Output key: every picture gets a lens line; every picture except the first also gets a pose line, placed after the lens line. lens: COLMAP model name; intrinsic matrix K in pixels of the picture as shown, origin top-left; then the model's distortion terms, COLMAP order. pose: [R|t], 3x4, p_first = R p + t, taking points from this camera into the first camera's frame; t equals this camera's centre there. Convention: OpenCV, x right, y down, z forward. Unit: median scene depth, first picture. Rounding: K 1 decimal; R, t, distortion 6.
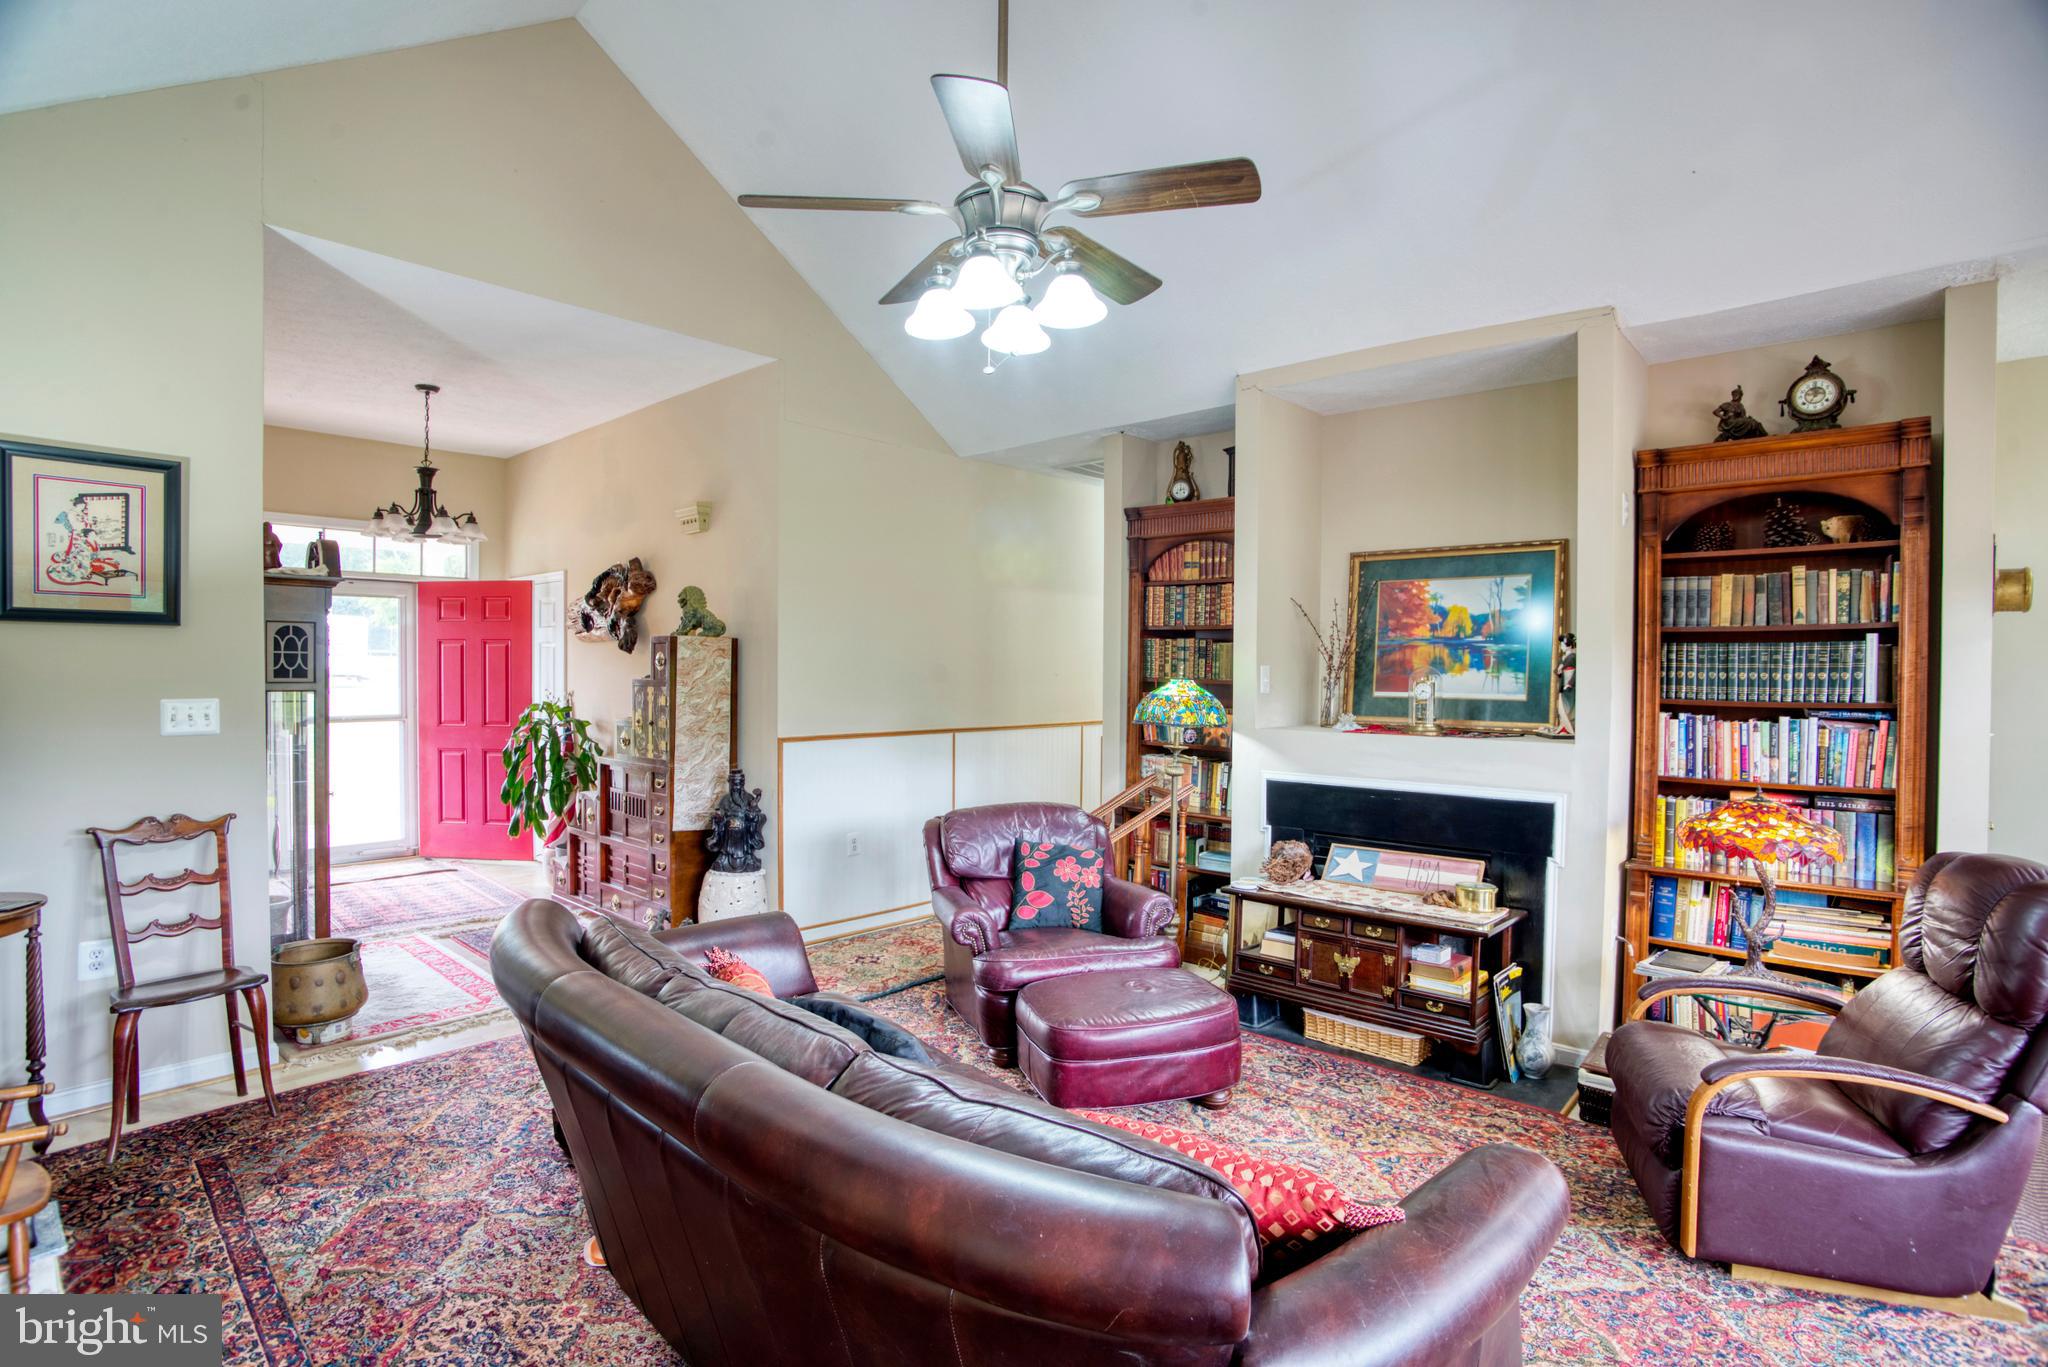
lens RADIAL K [[998.0, 0, 1011.7], [0, 998.0, 675.9], [0, 0, 1]] dist [-0.075510, 0.030982]
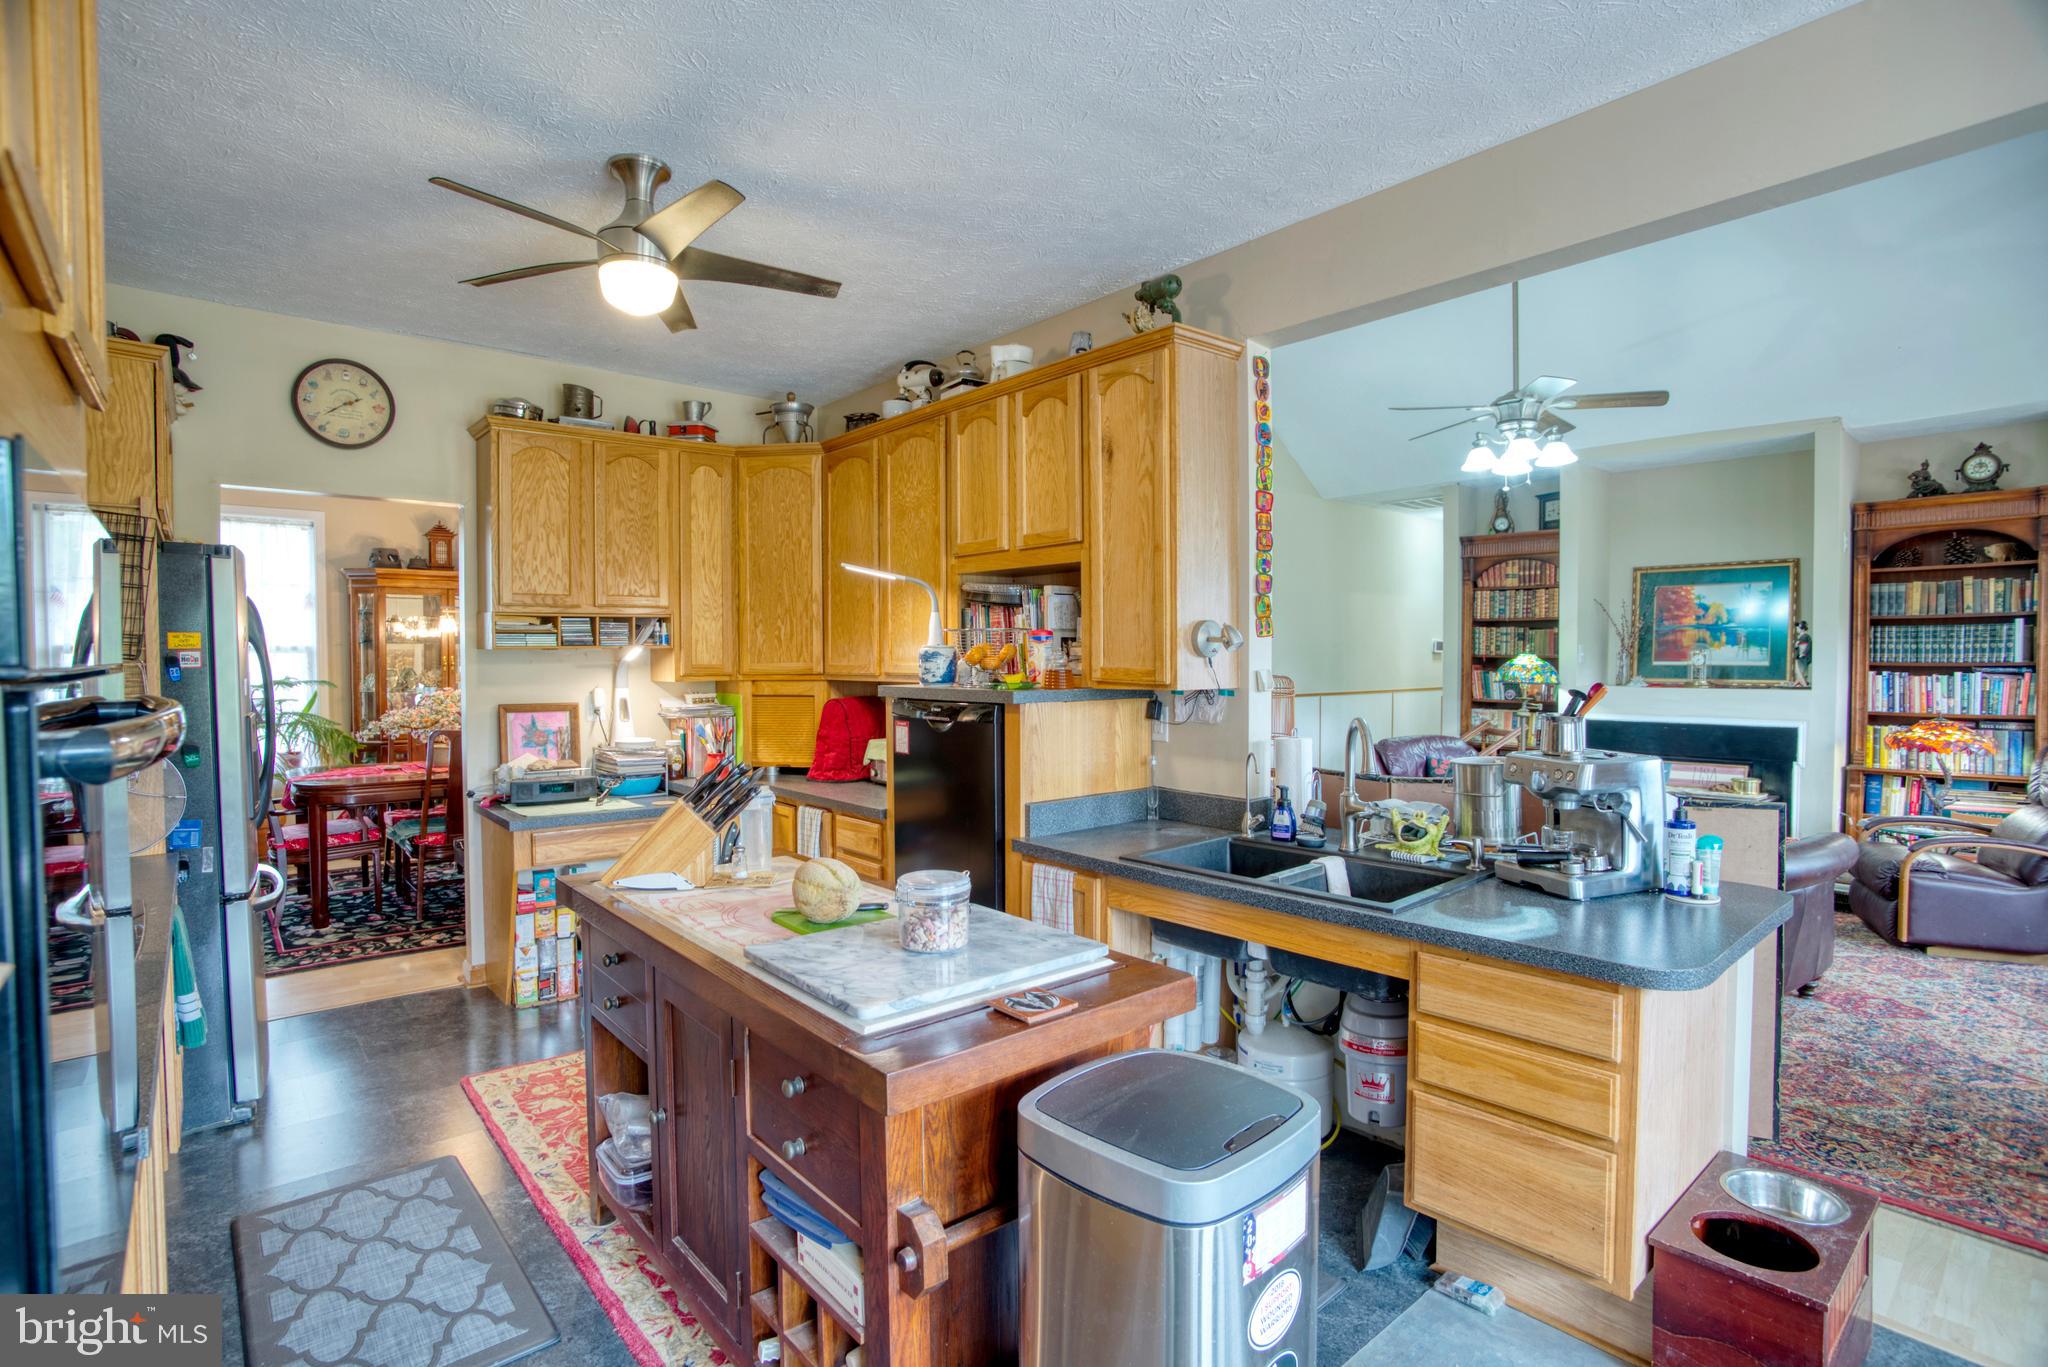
lens RADIAL K [[998.0, 0, 1011.7], [0, 998.0, 675.9], [0, 0, 1]] dist [-0.075510, 0.030982]
pose [[0.993580, -0.001797, -0.113121, -0.522263], [0.002072, 0.999995, 0.002316, 0.039279], [0.113116, -0.002536, 0.993579, -0.678430]]
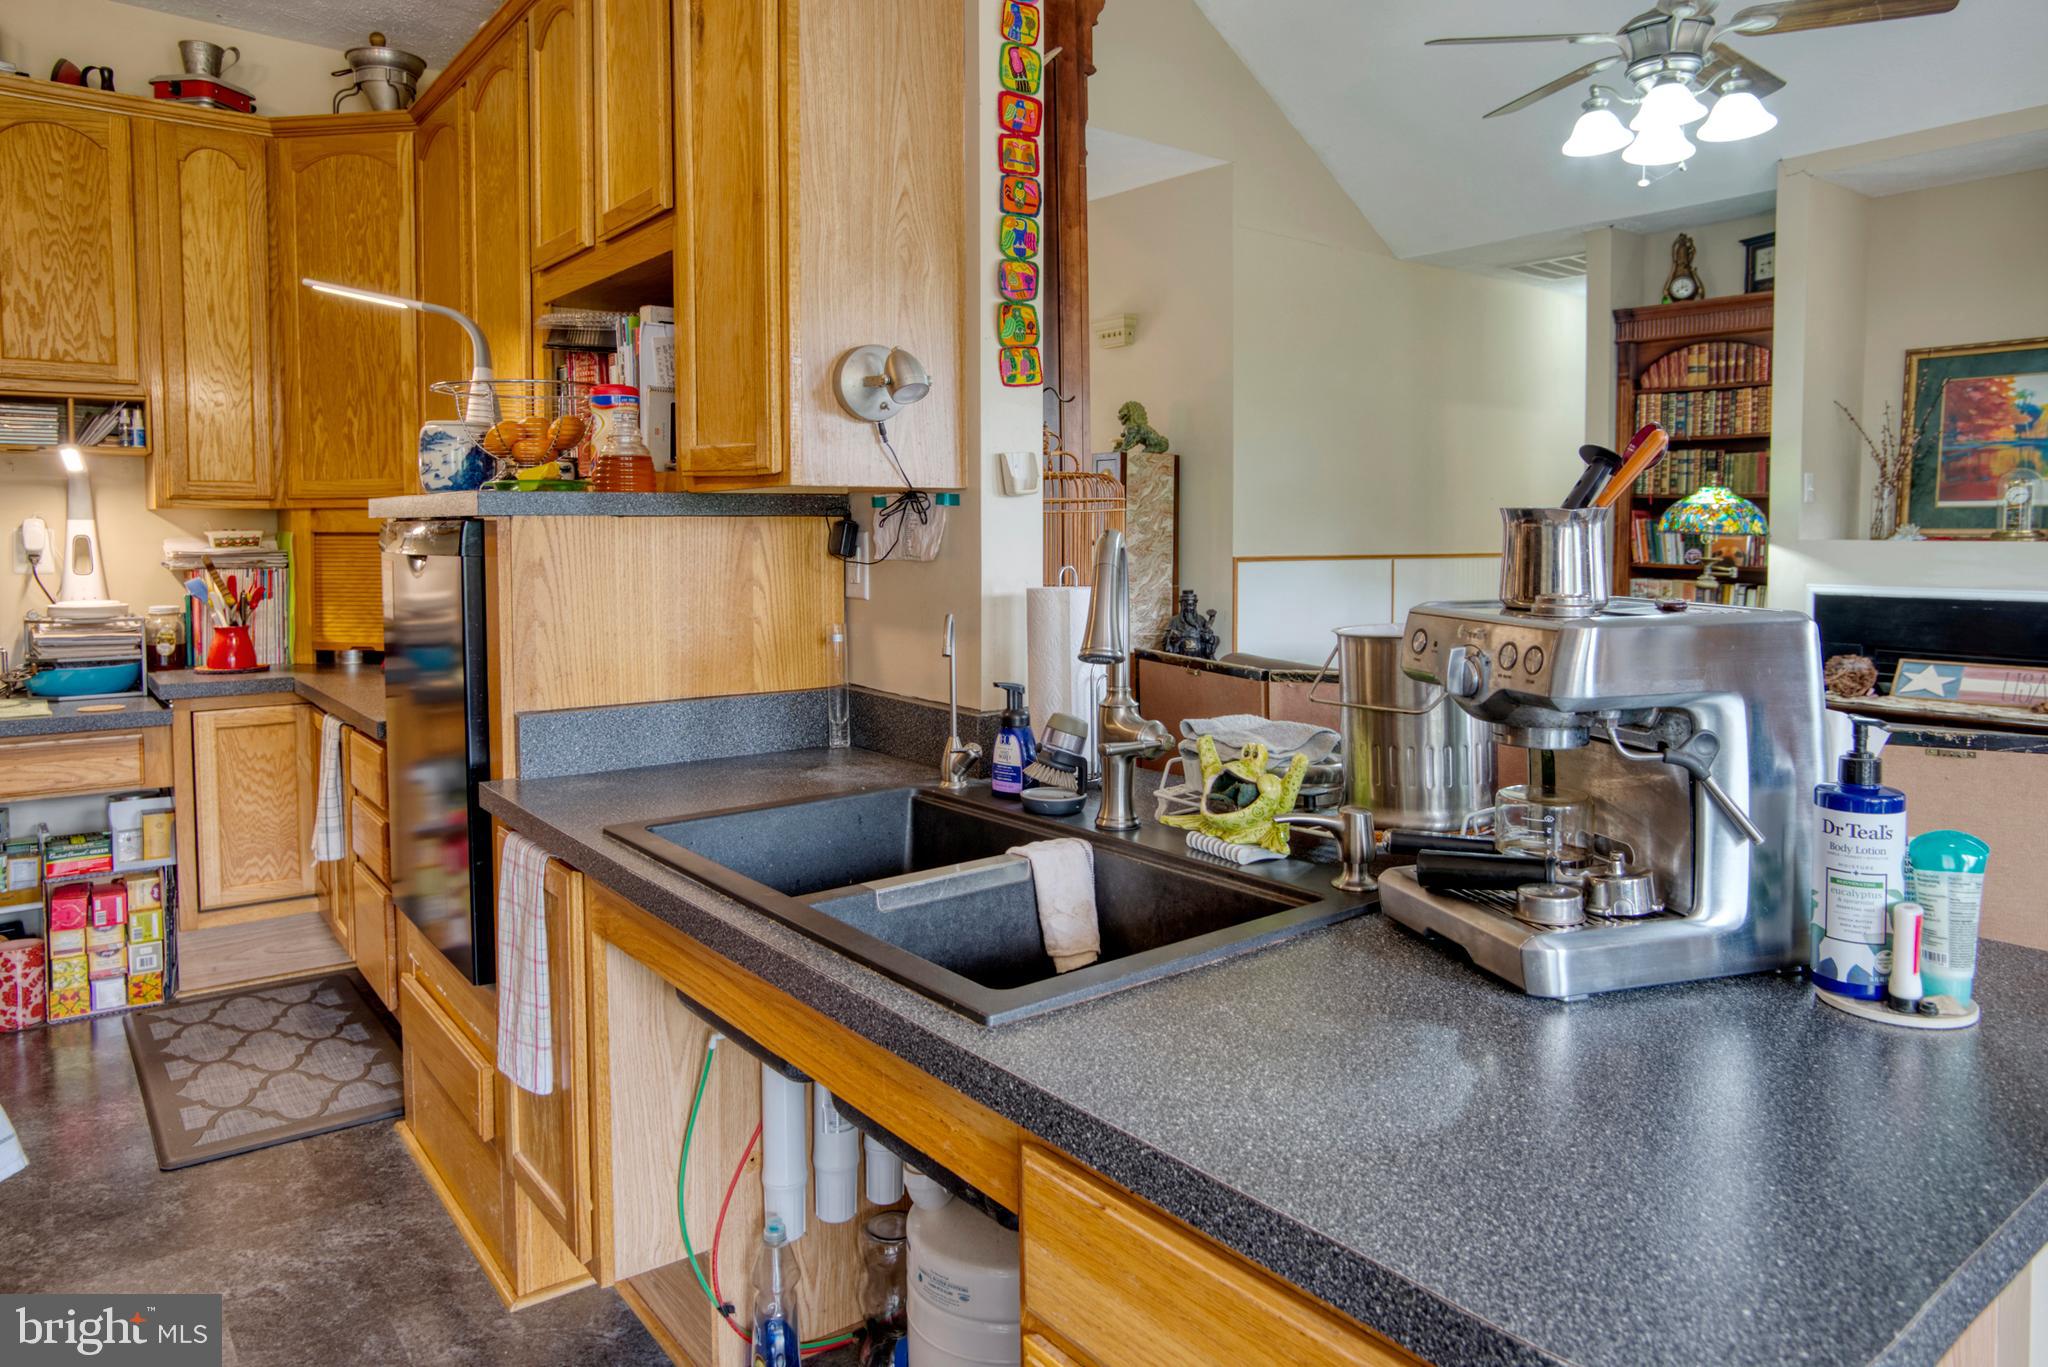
lens RADIAL K [[1325.7, 0, 911.6], [0, 1325.7, 576.5], [0, 0, 1]] dist [-0.037389, 0.024452]
pose [[0.978832, 0.002545, -0.204651, -0.386164], [0.002636, 0.999683, 0.025040, 0.064859], [0.204650, -0.025050, 0.978515, -0.460117]]
